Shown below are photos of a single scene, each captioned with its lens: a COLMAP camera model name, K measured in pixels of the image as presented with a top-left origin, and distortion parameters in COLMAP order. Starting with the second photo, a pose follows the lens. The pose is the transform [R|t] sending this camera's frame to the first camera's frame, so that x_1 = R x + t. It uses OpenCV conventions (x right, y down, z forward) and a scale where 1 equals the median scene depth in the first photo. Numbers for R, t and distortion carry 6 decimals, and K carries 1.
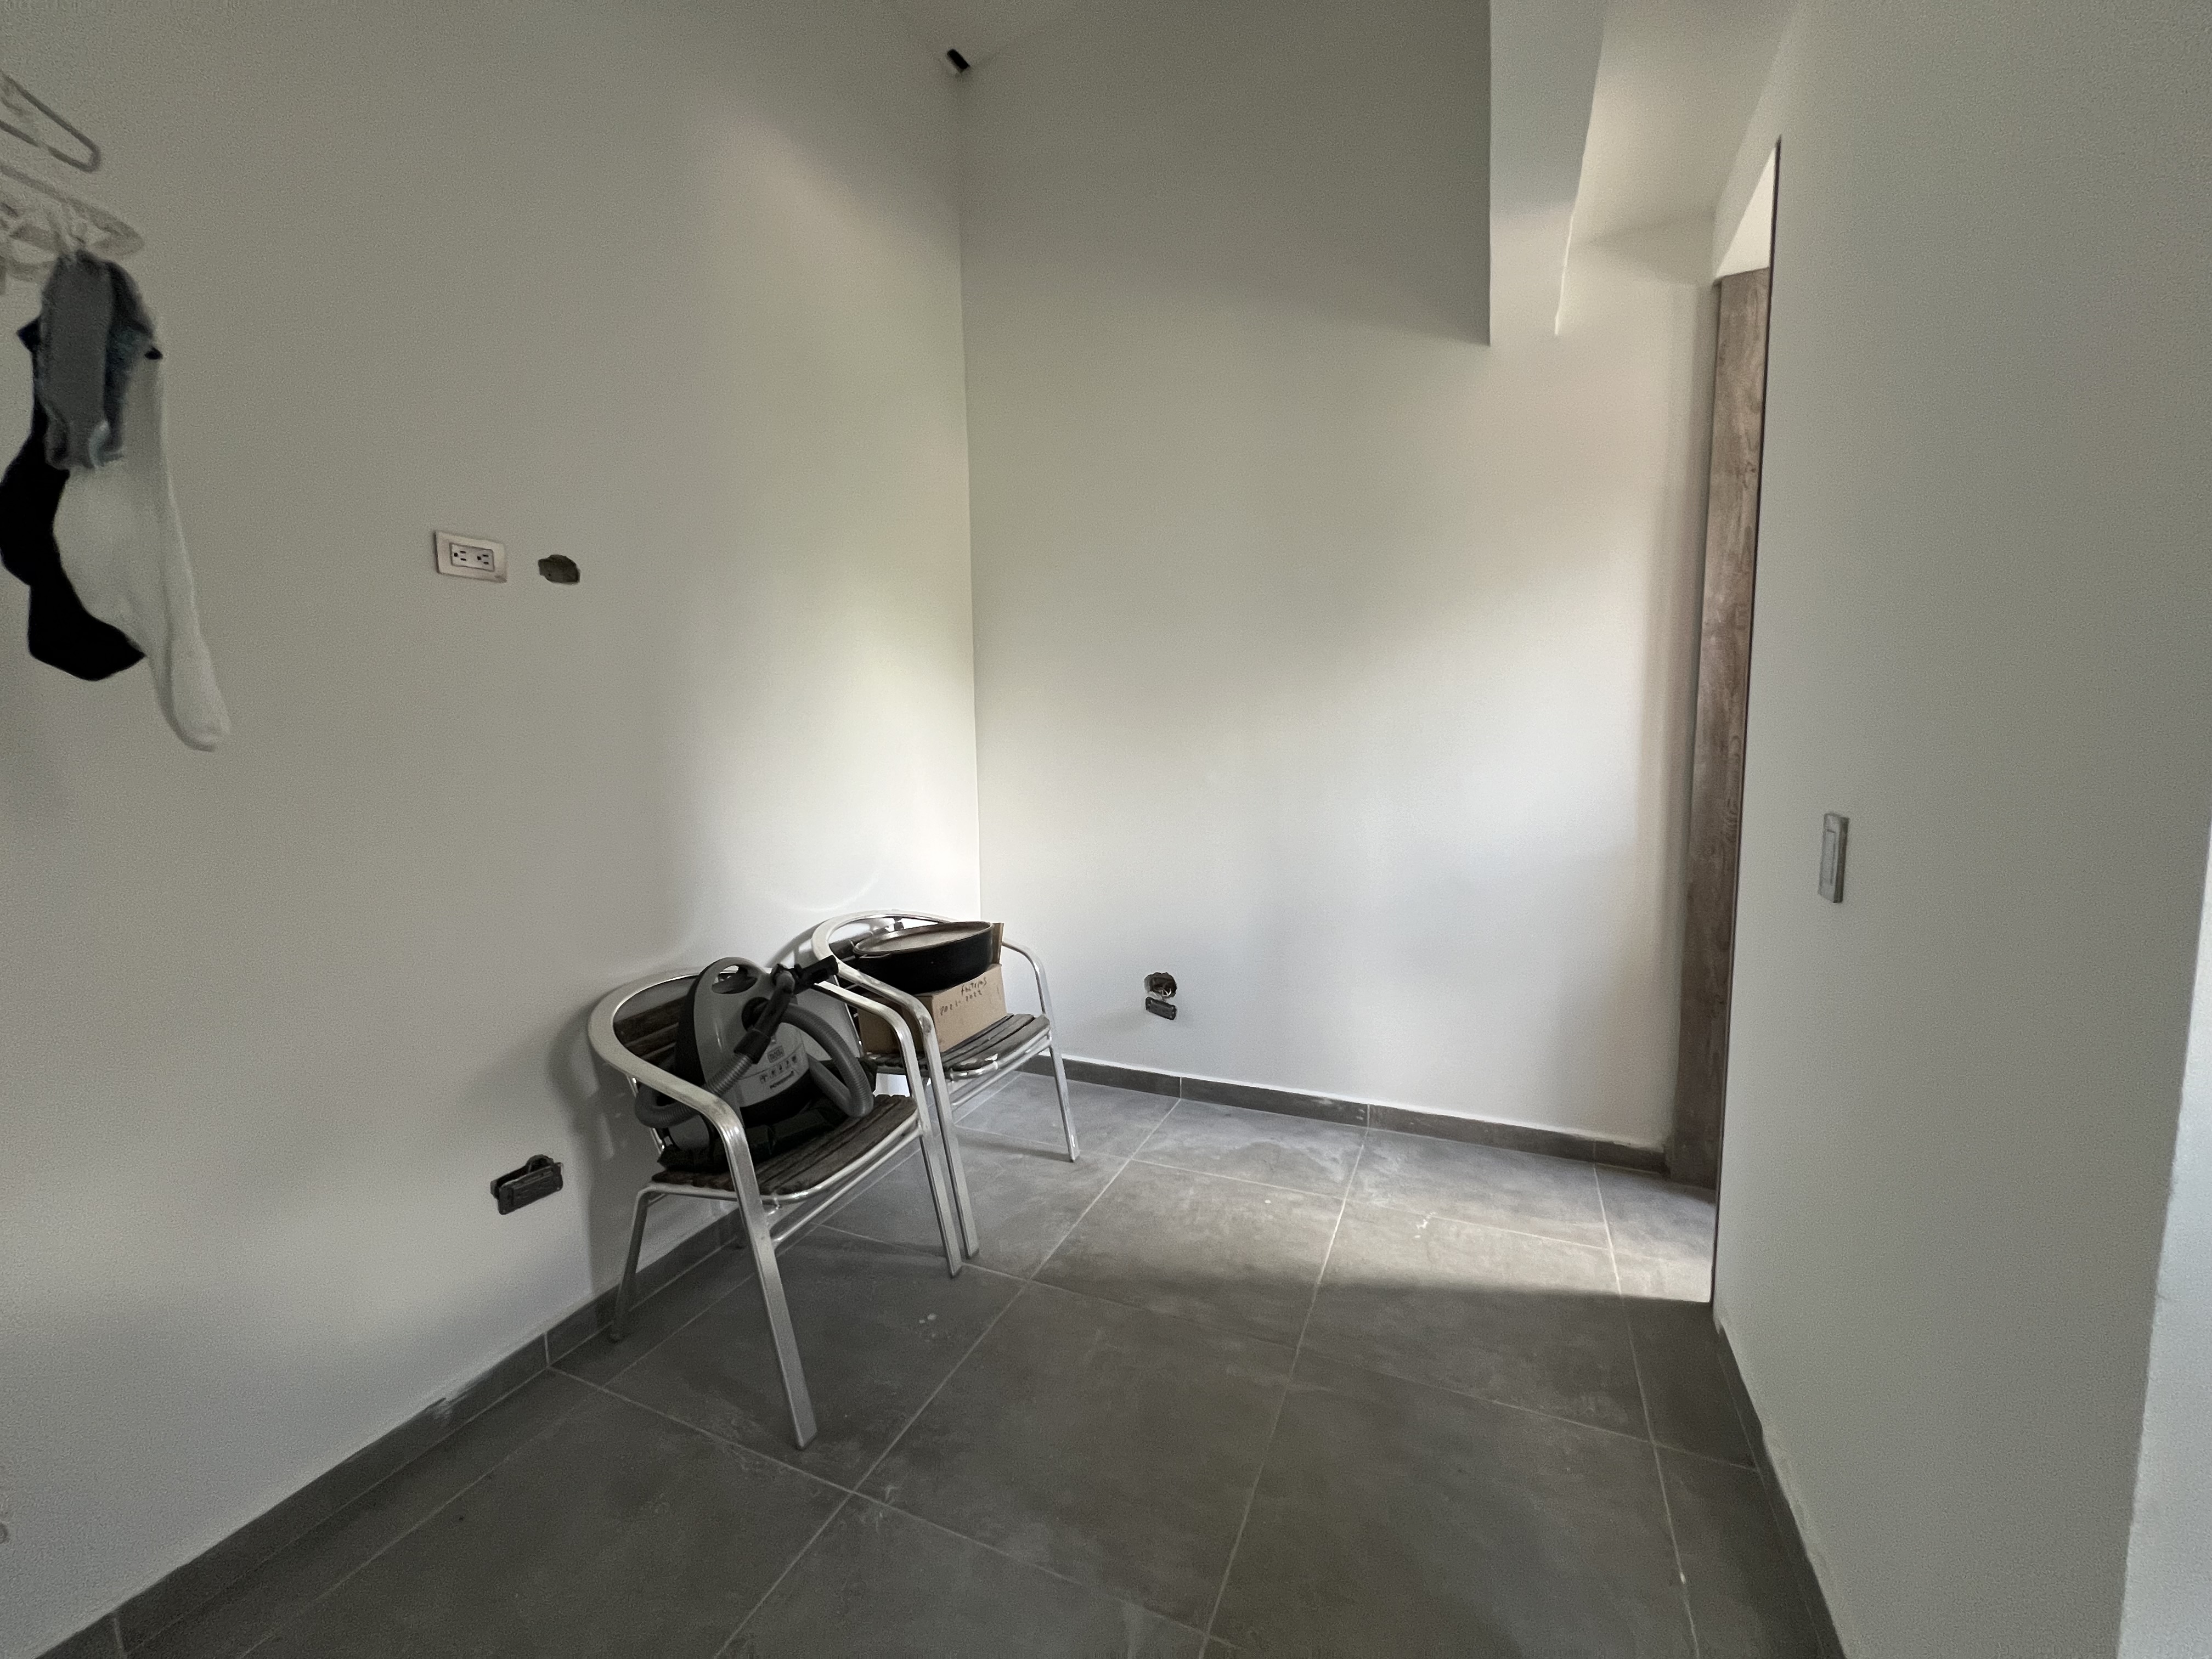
lens RADIAL K [[888.8, 0, 1102.9], [0, 888.8, 825.7], [0, 0, 1]] dist [0.000815, -0.000386]
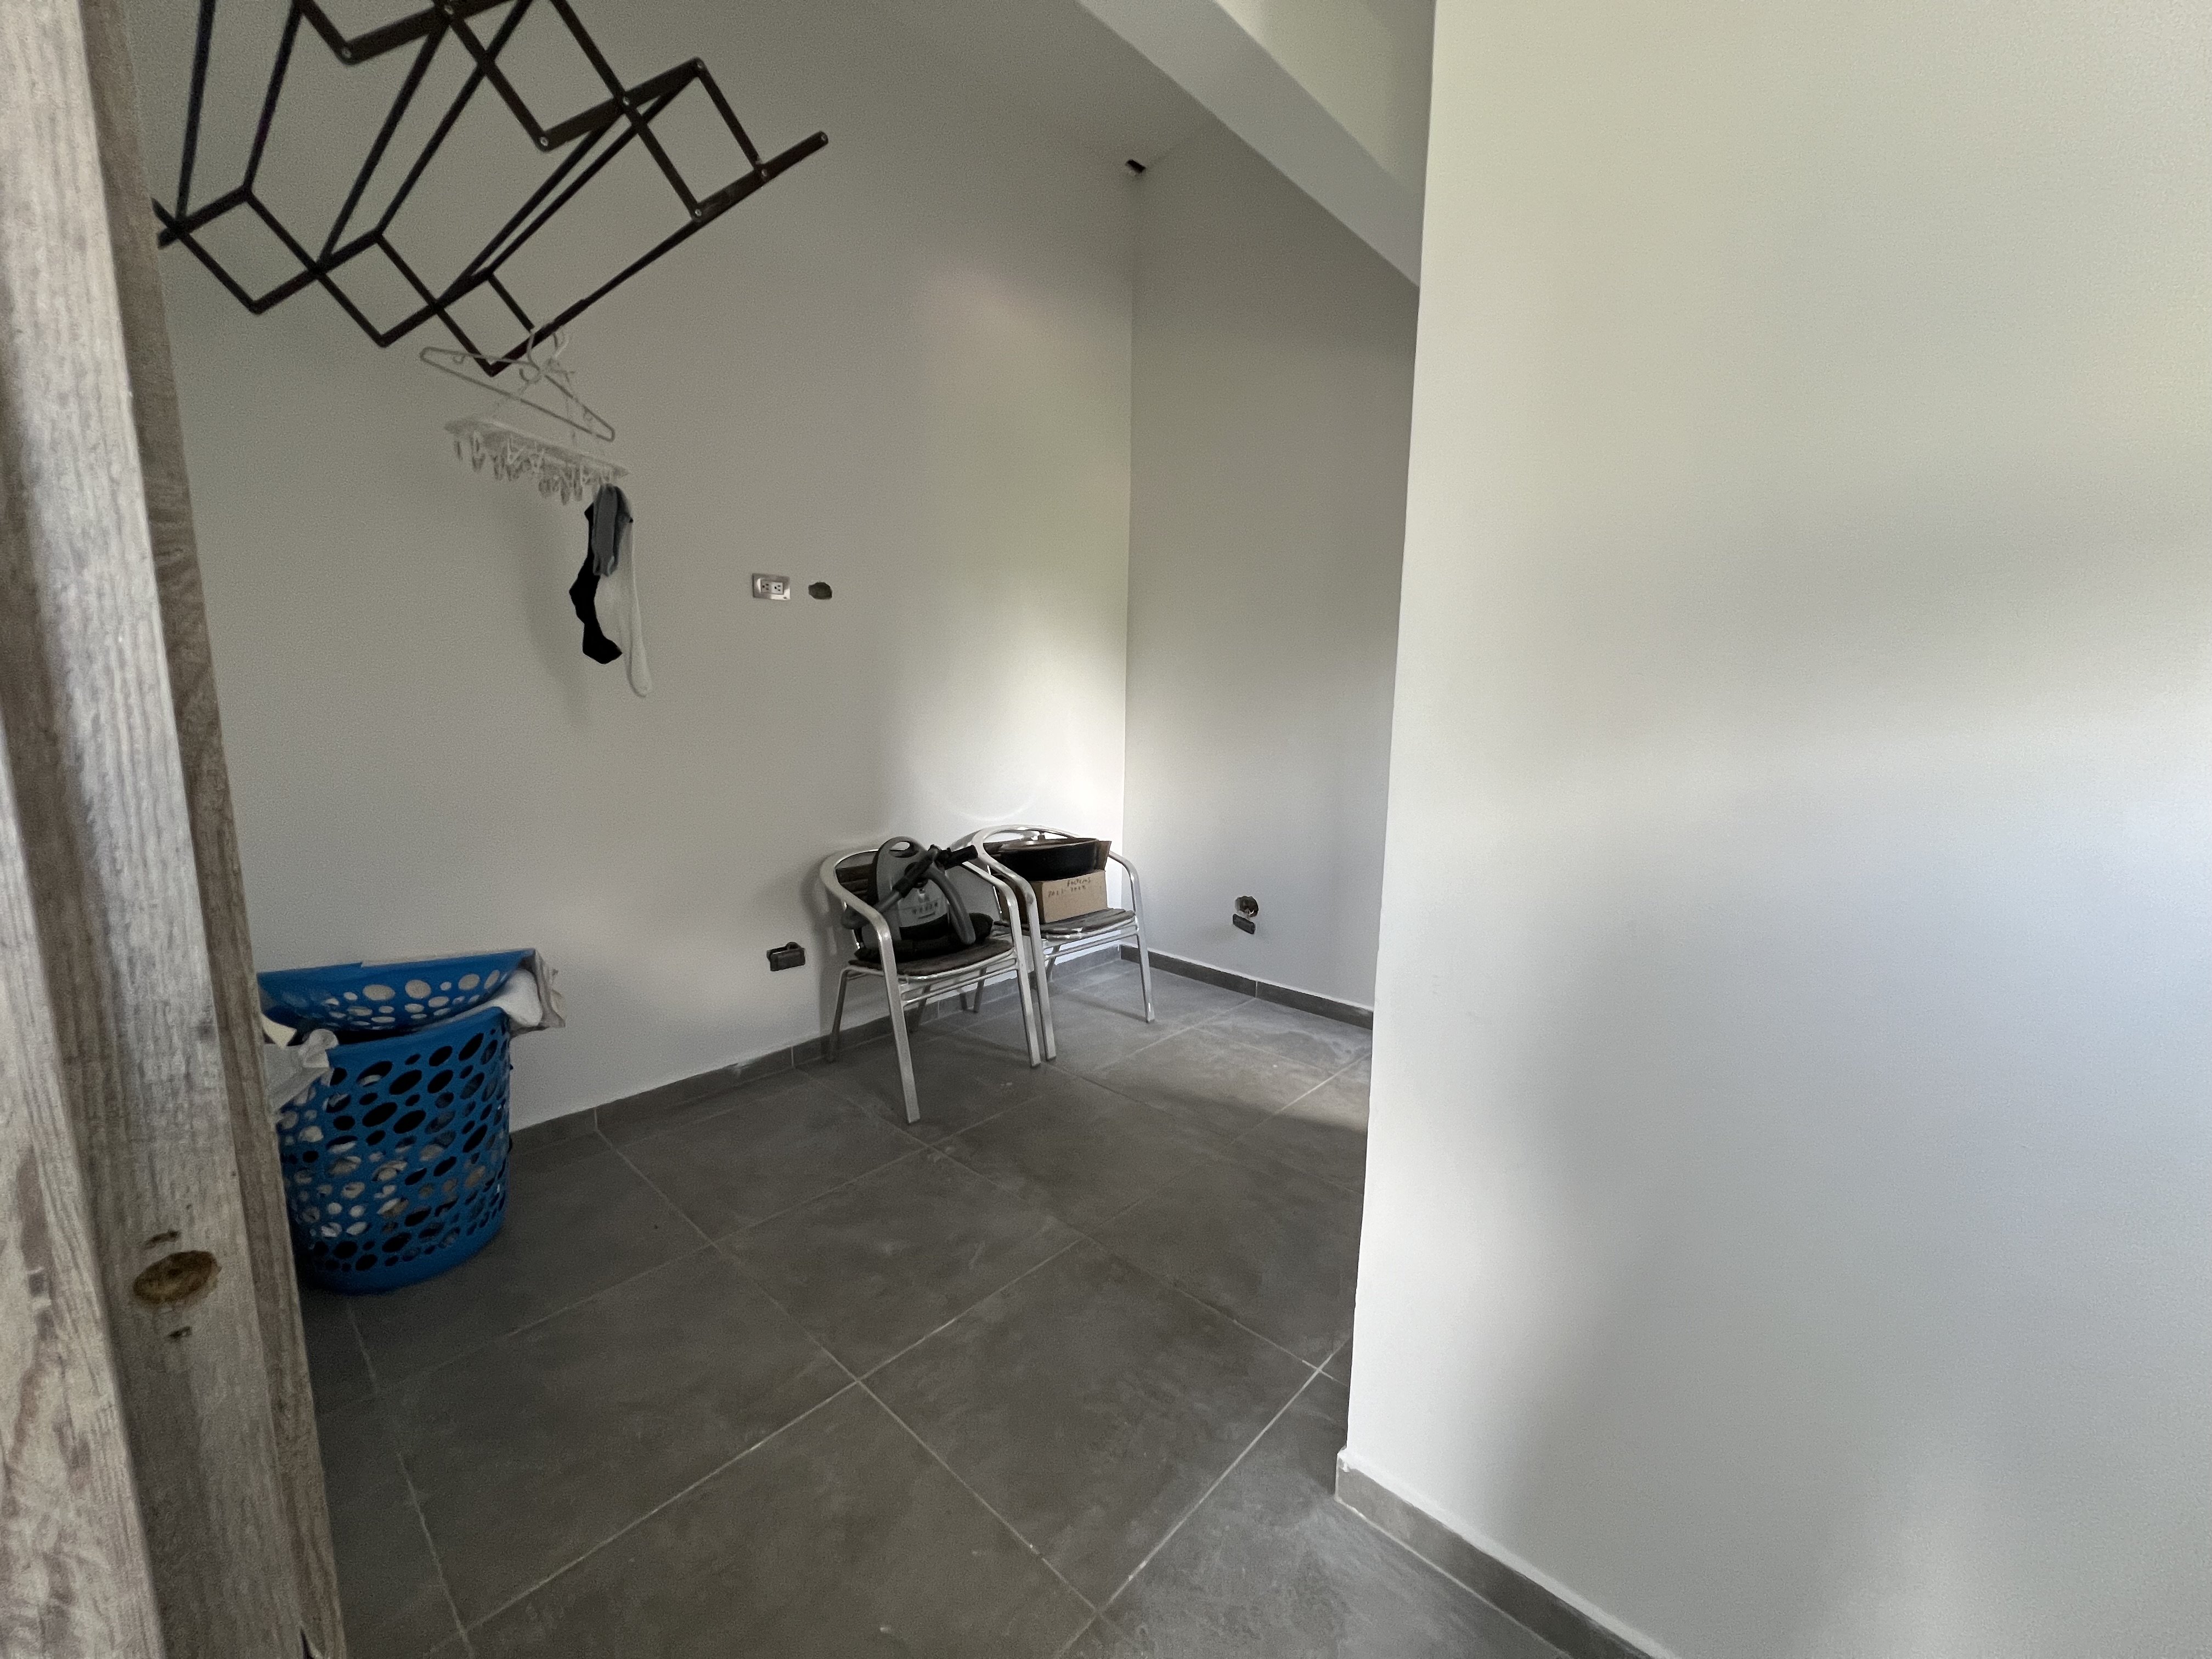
lens RADIAL K [[889.8, 0, 1106.4], [0, 889.8, 826.1], [0, 0, 1]] dist [0.002188, -0.000017]
pose [[0.947371, 0.078945, -0.310250, 0.404053], [-0.065113, 0.996377, 0.054709, 0.018881], [0.313445, -0.031628, 0.949079, -0.380586]]
